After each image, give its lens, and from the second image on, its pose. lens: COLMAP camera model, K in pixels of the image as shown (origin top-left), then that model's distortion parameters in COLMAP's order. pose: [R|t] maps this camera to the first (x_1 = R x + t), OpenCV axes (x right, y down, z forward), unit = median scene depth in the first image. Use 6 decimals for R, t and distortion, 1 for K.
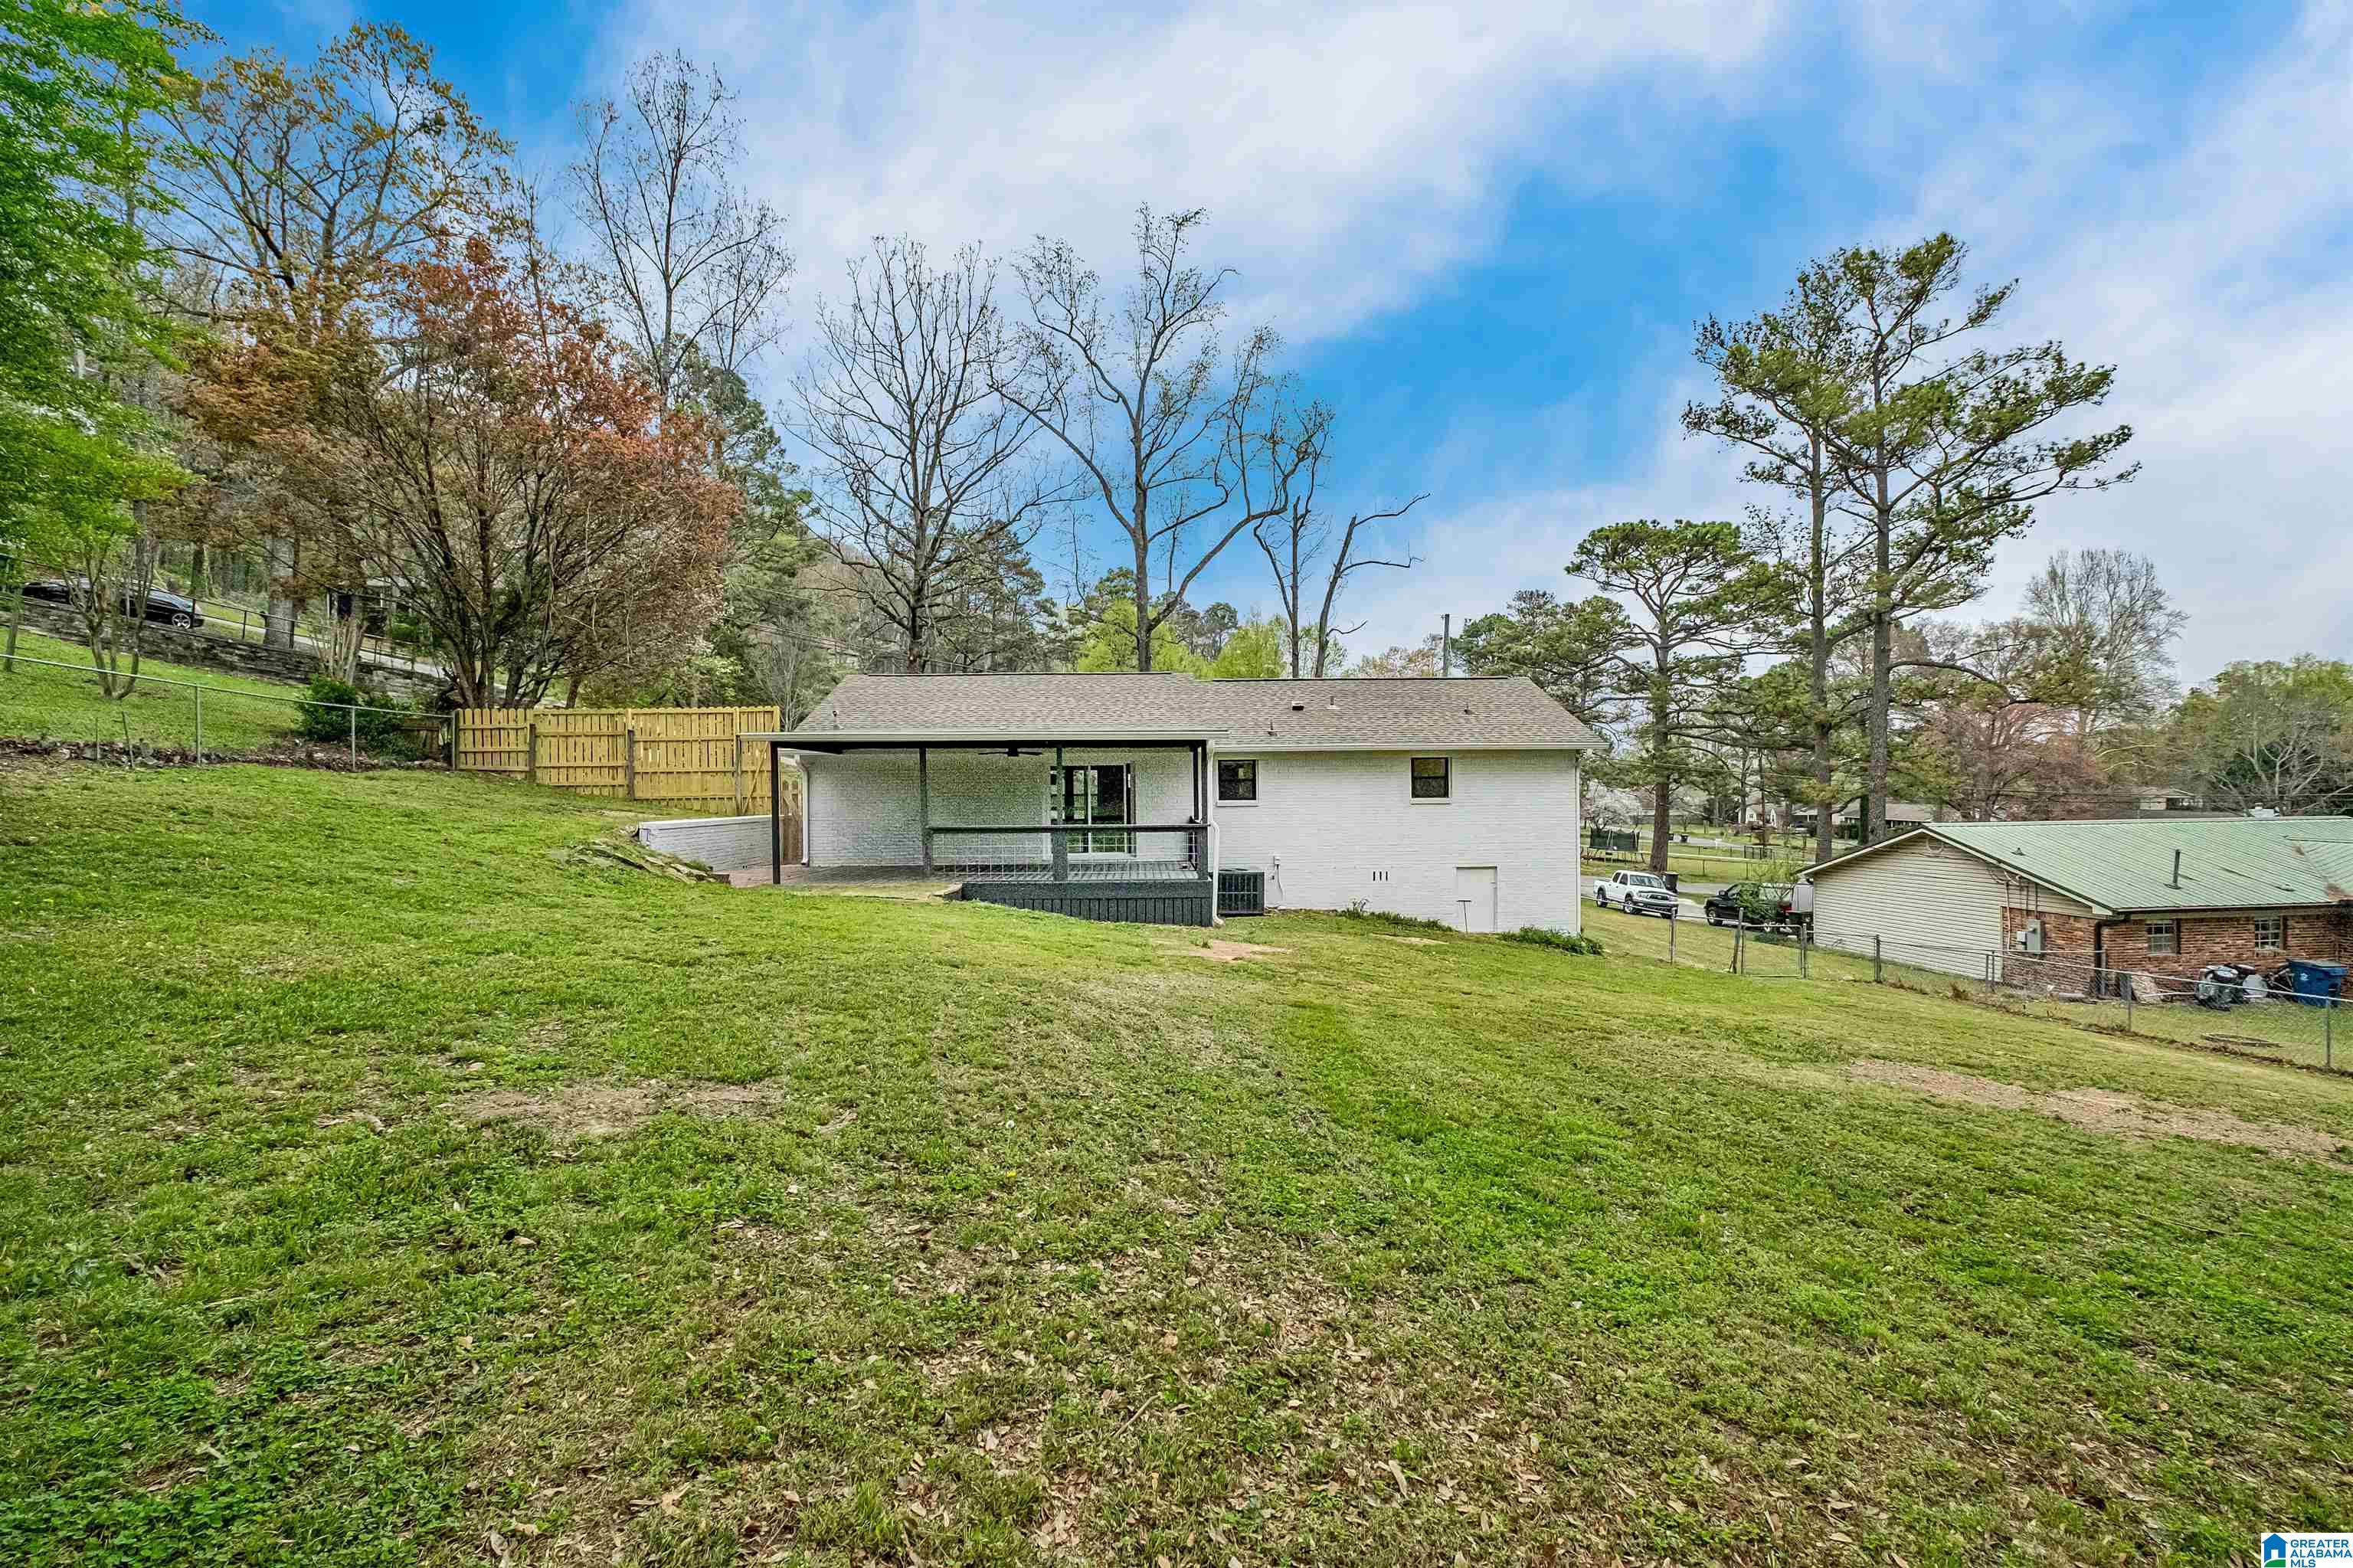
lens RADIAL K [[1048.4, 0, 1172.4], [0, 1048.4, 810.9], [0, 0, 1]] dist [-0.003162, -0.000727]
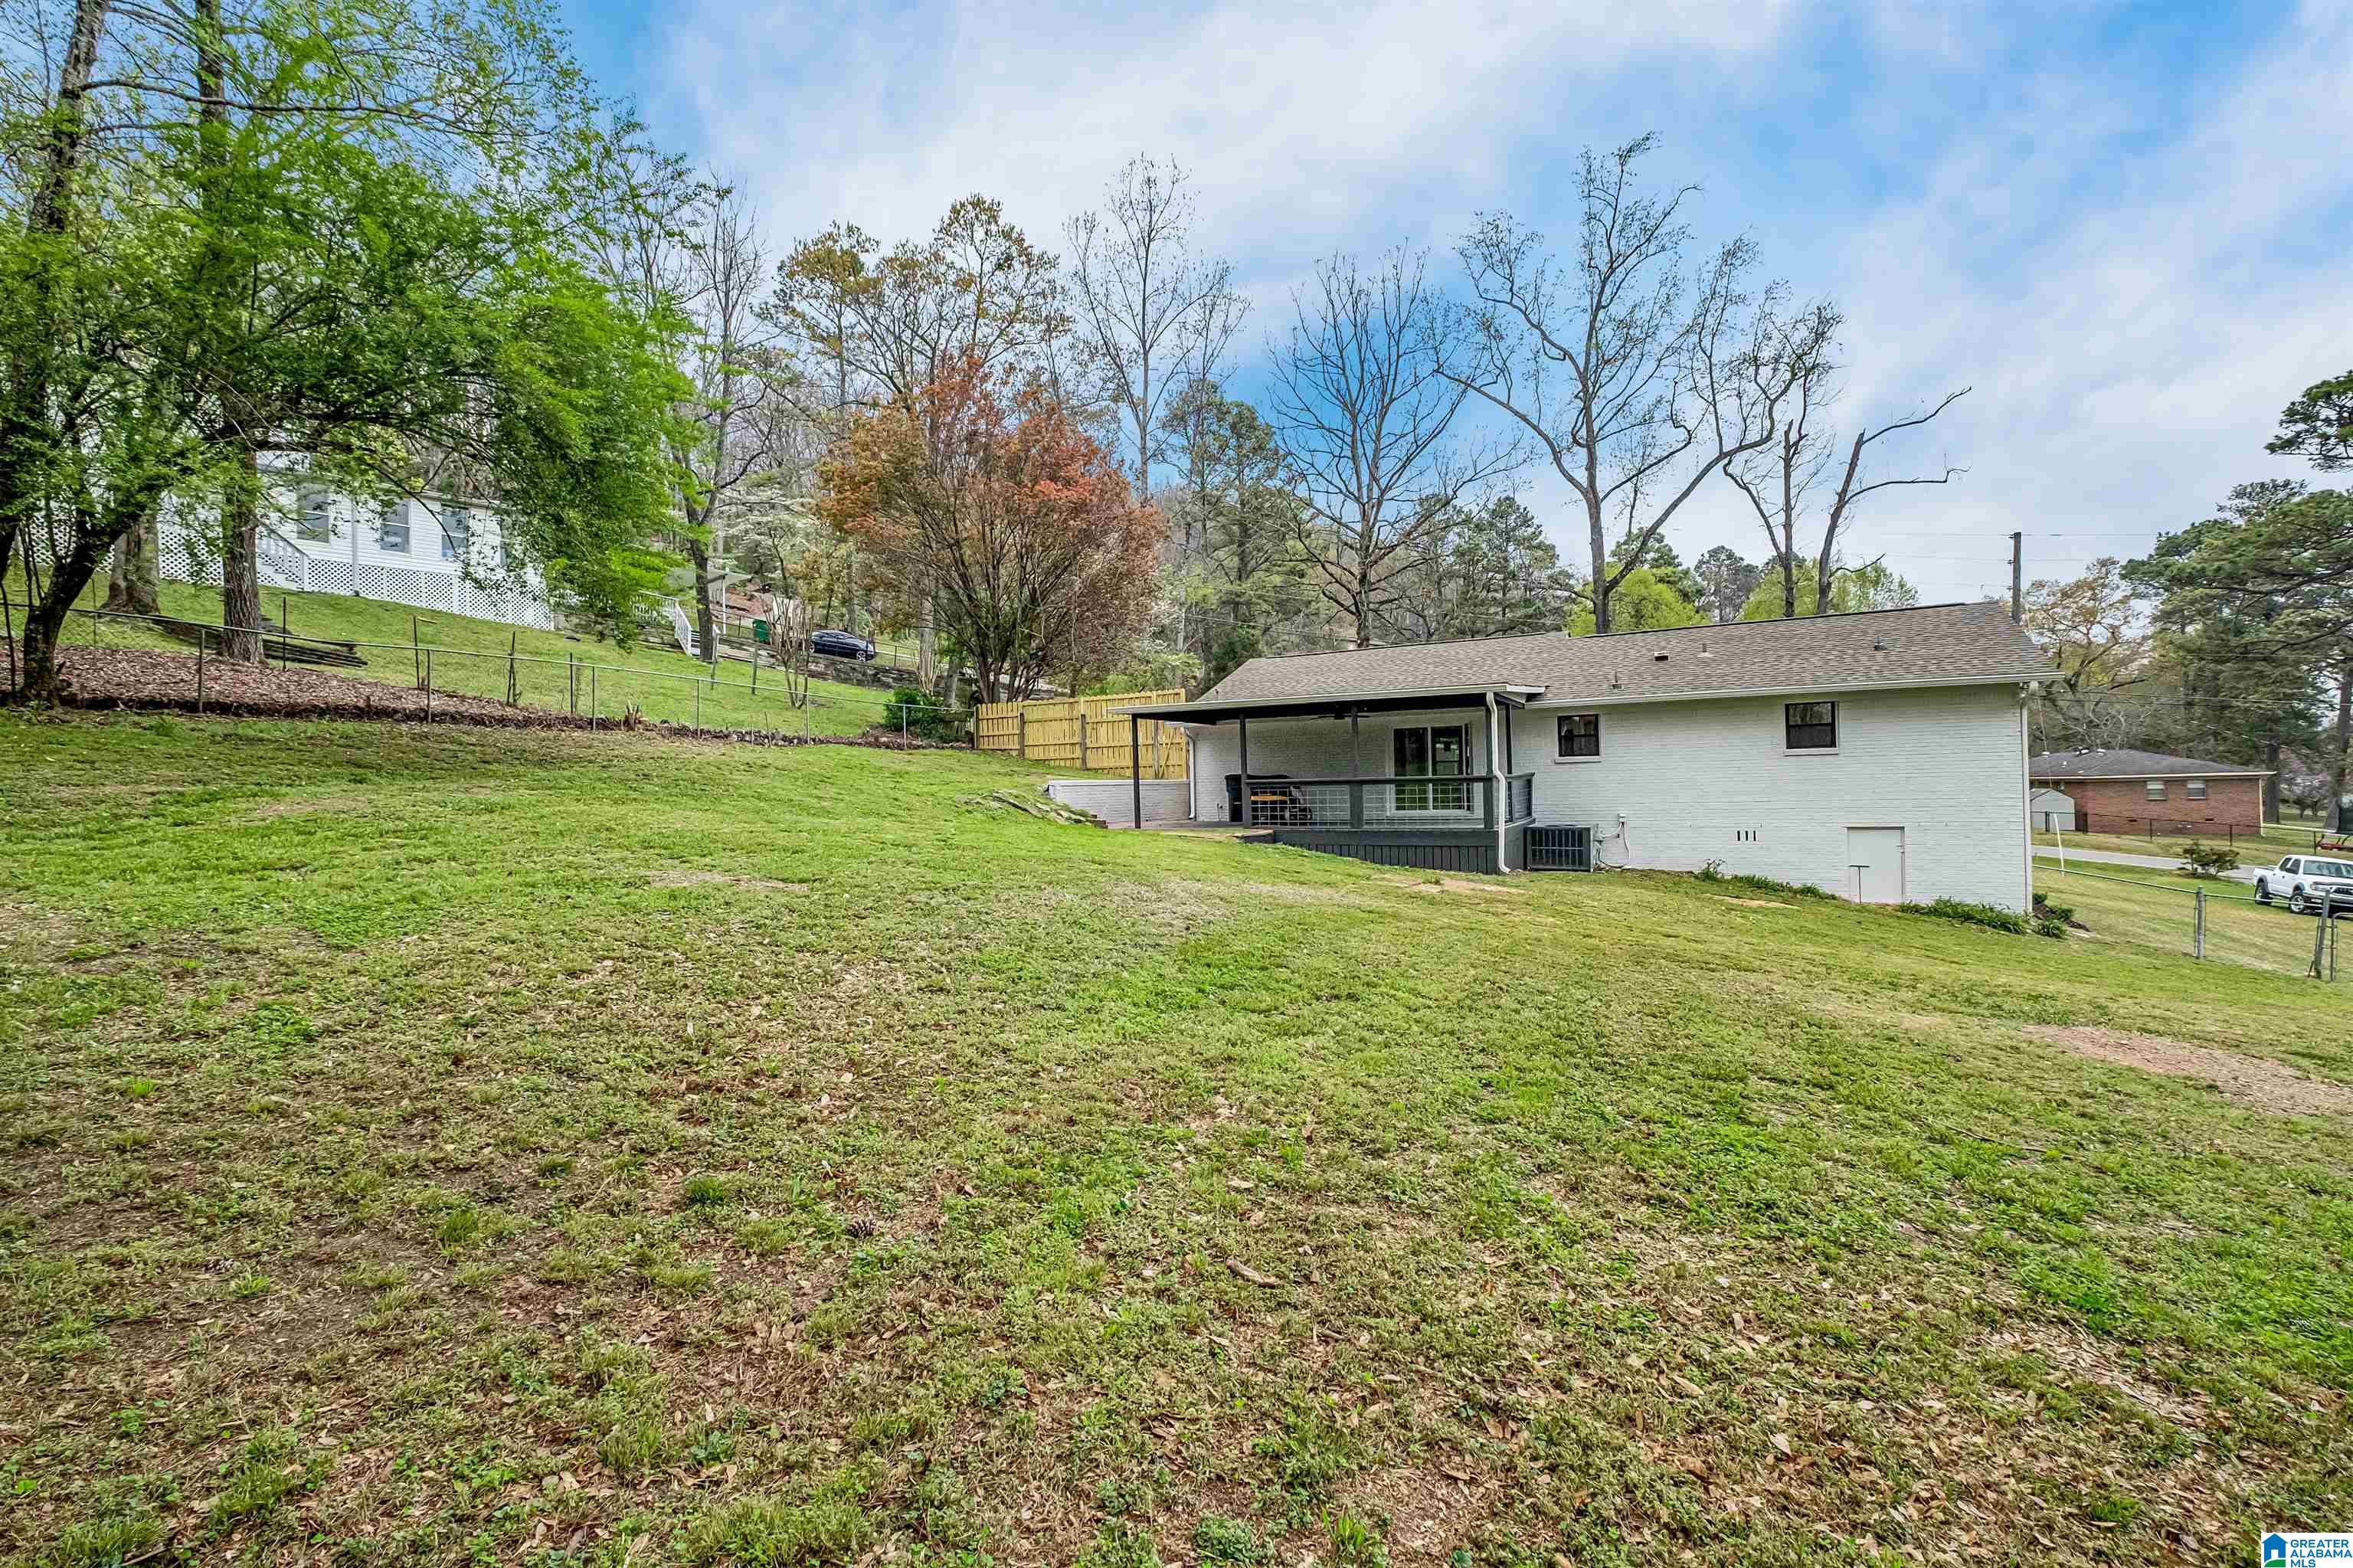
lens RADIAL K [[1048.4, 0, 1172.4], [0, 1048.4, 810.9], [0, 0, 1]] dist [-0.003162, -0.000727]
pose [[0.857069, 0.000999, -0.515200, 0.228180], [0.003847, 0.999958, 0.008339, 0.029542], [0.515187, -0.009129, 0.857029, -0.034171]]
